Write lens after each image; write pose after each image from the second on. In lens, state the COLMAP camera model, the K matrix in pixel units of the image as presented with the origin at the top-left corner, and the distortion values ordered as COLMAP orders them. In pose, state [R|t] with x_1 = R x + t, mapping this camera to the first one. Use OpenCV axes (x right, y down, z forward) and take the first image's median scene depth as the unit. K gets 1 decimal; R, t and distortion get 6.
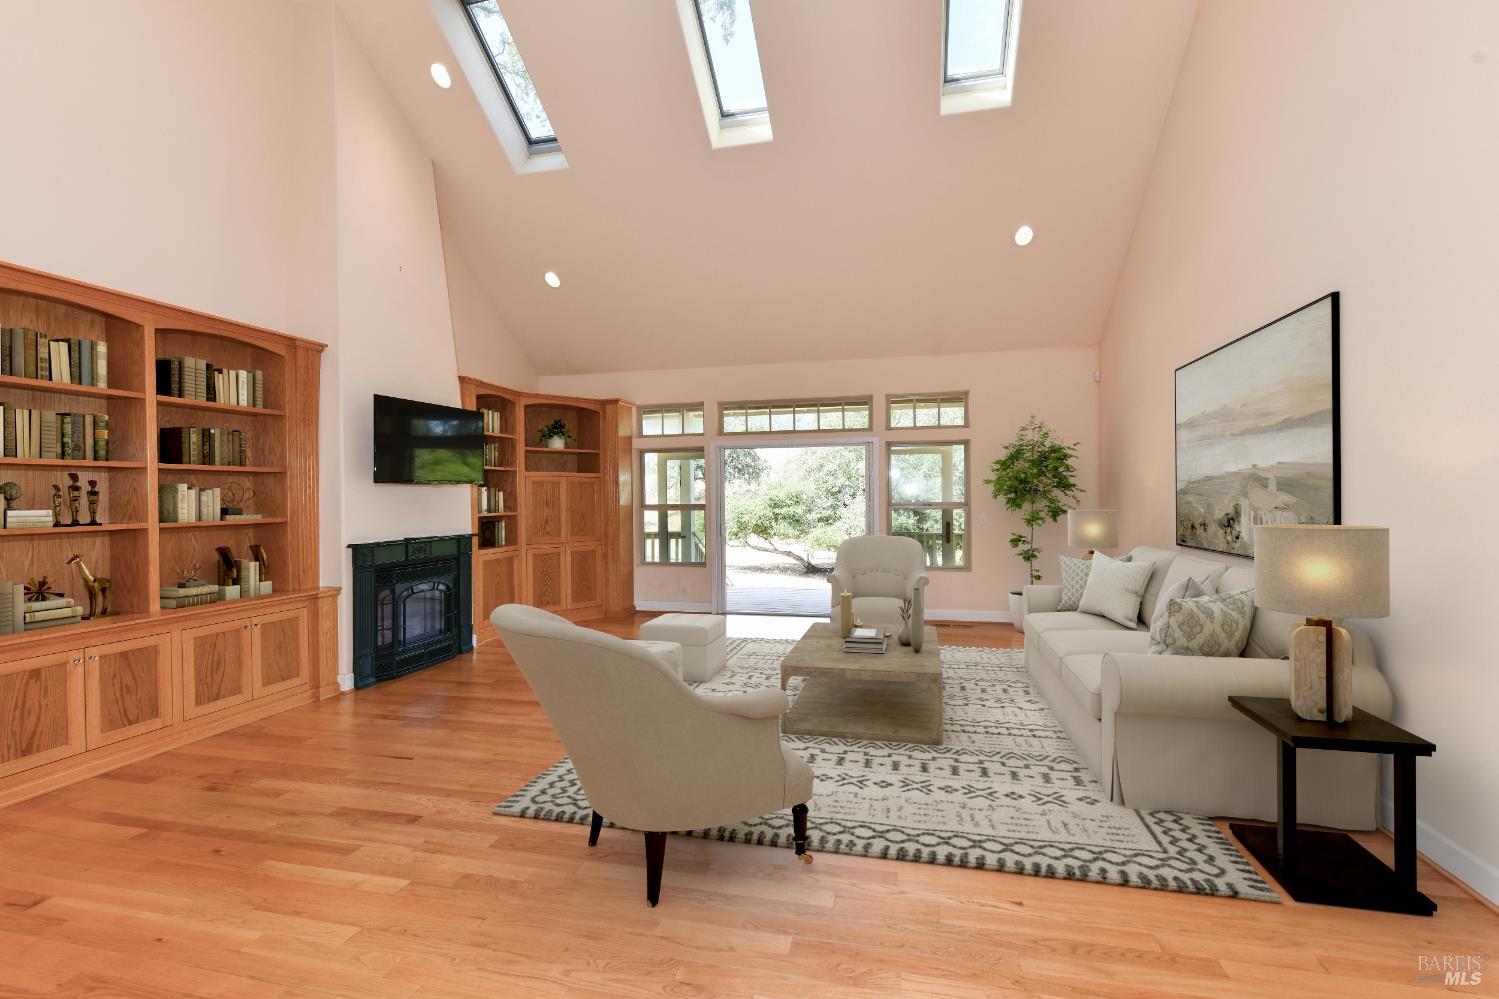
lens RADIAL K [[602.6, 0, 749.5], [0, 602.6, 499.5], [0, 0, 1]] dist [0.000214, -0.000925]
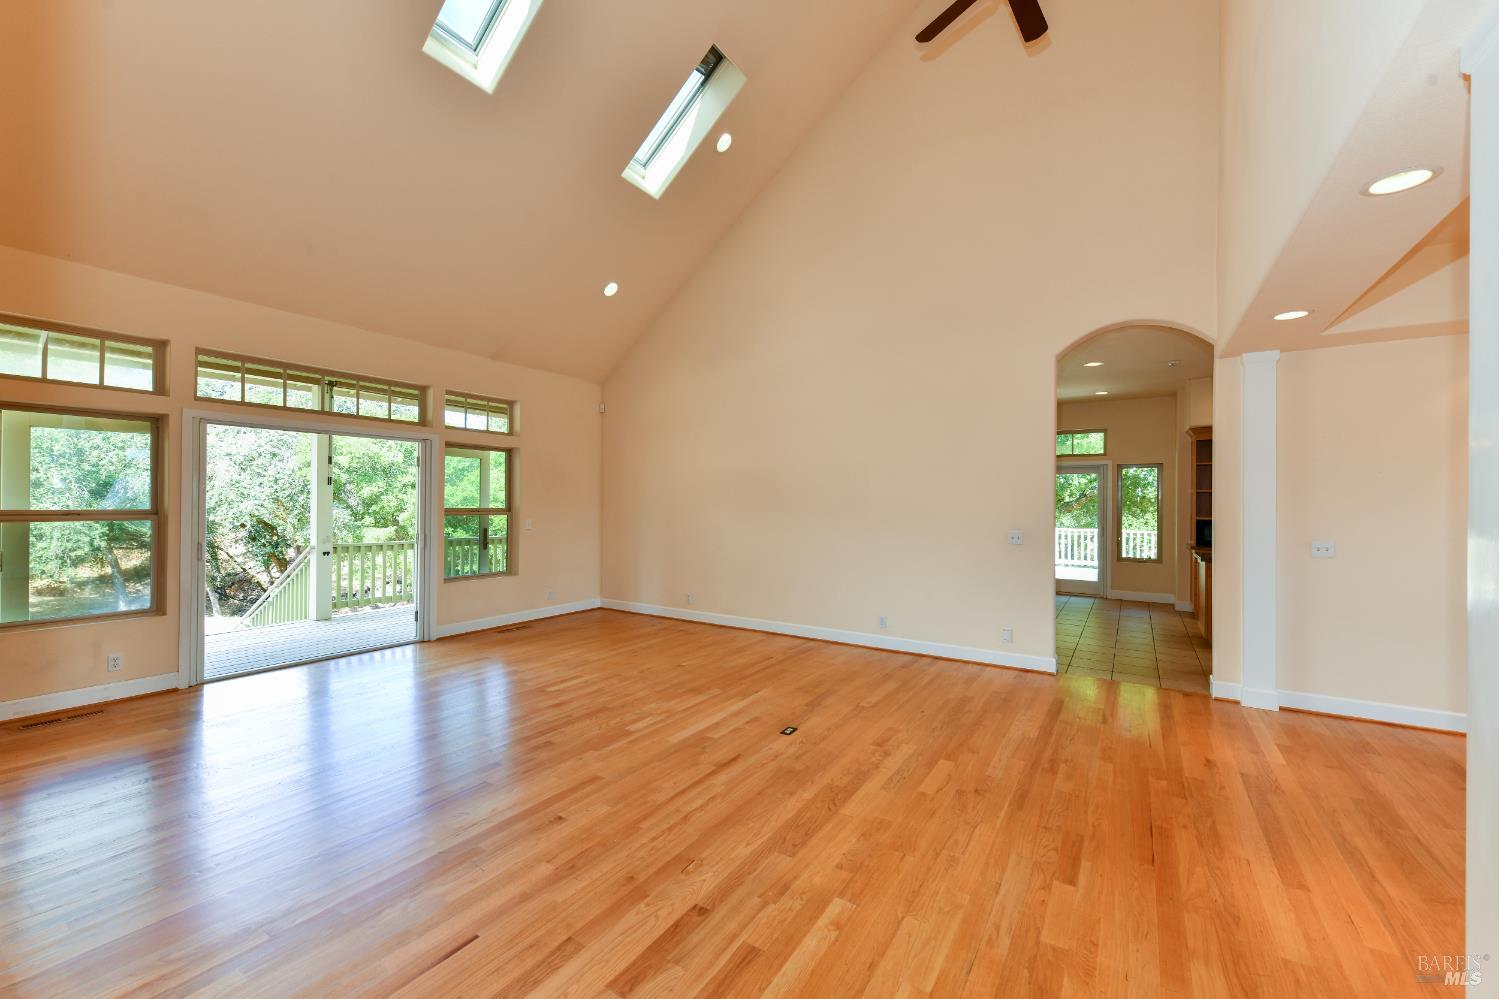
lens RADIAL K [[619.9, 0, 749.5], [0, 619.9, 499.5], [0, 0, 1]] dist [0.000782, 0.000000]
pose [[0.327857, 0.014047, 0.944623, -0.498839], [-0.007721, 0.999896, -0.012189, 0.000070], [-0.944696, -0.003298, 0.327931, 0.255819]]
